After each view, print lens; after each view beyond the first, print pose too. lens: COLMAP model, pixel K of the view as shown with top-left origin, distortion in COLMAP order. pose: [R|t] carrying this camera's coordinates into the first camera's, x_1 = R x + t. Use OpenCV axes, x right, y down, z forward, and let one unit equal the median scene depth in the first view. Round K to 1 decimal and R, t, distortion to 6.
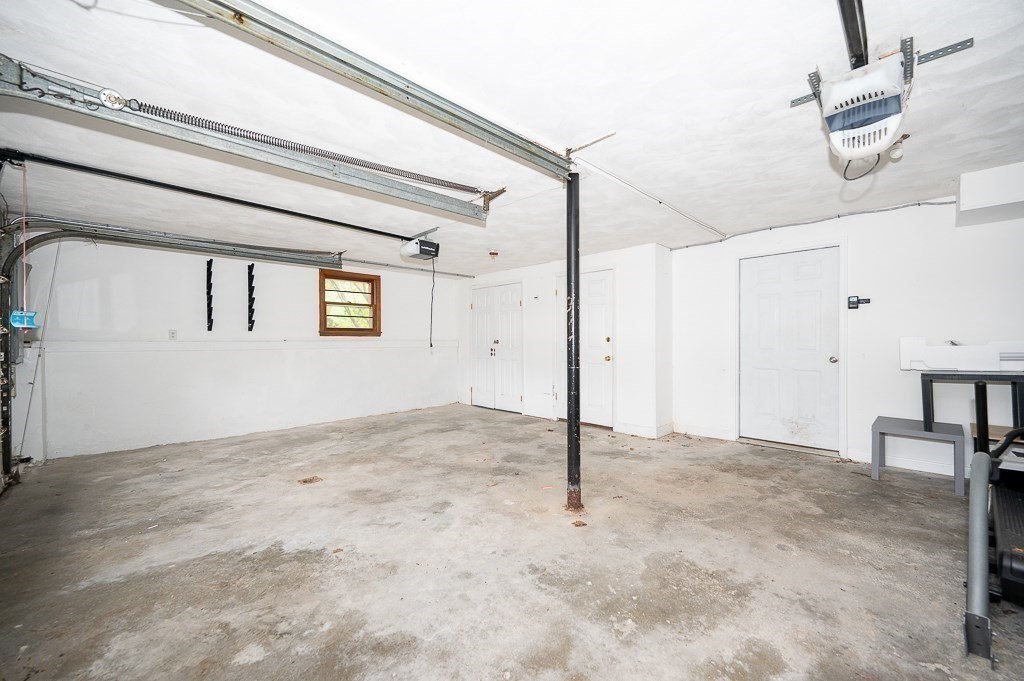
lens RADIAL K [[407.5, 0, 514.9], [0, 407.5, 341.6], [0, 0, 1]] dist [-0.000564, -0.000091]
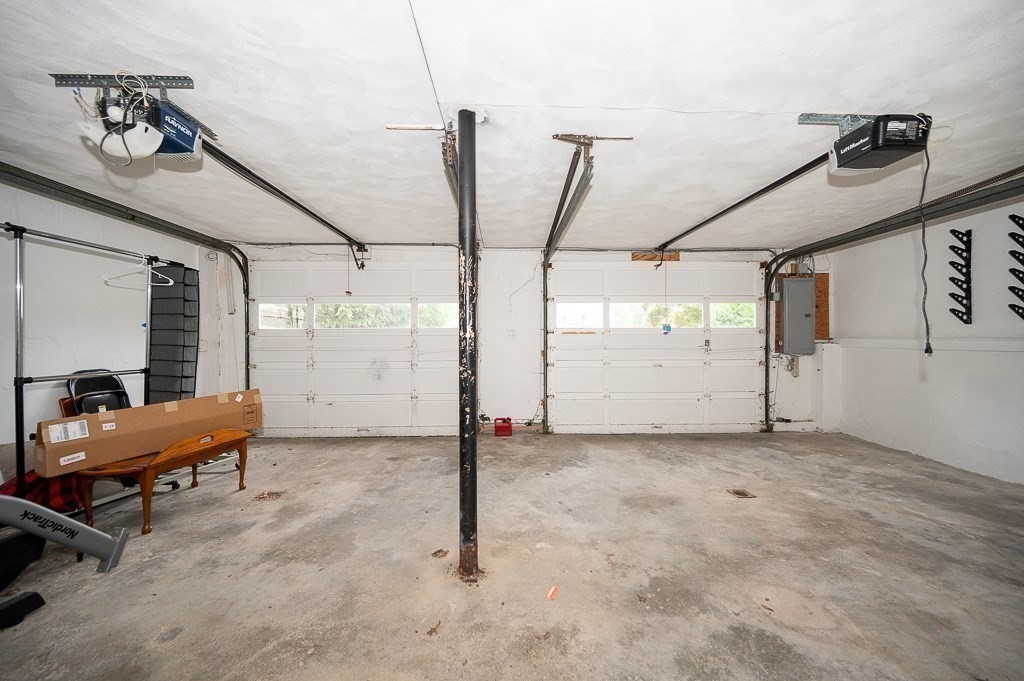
lens RADIAL K [[407.5, 0, 515.5], [0, 407.5, 340.8], [0, 0, 1]] dist [-0.000564, -0.000091]
pose [[-0.690034, 0.007597, -0.723737, 0.648666], [0.005553, 0.999971, 0.005202, -0.007364], [0.723755, -0.000429, -0.690057, 1.655896]]
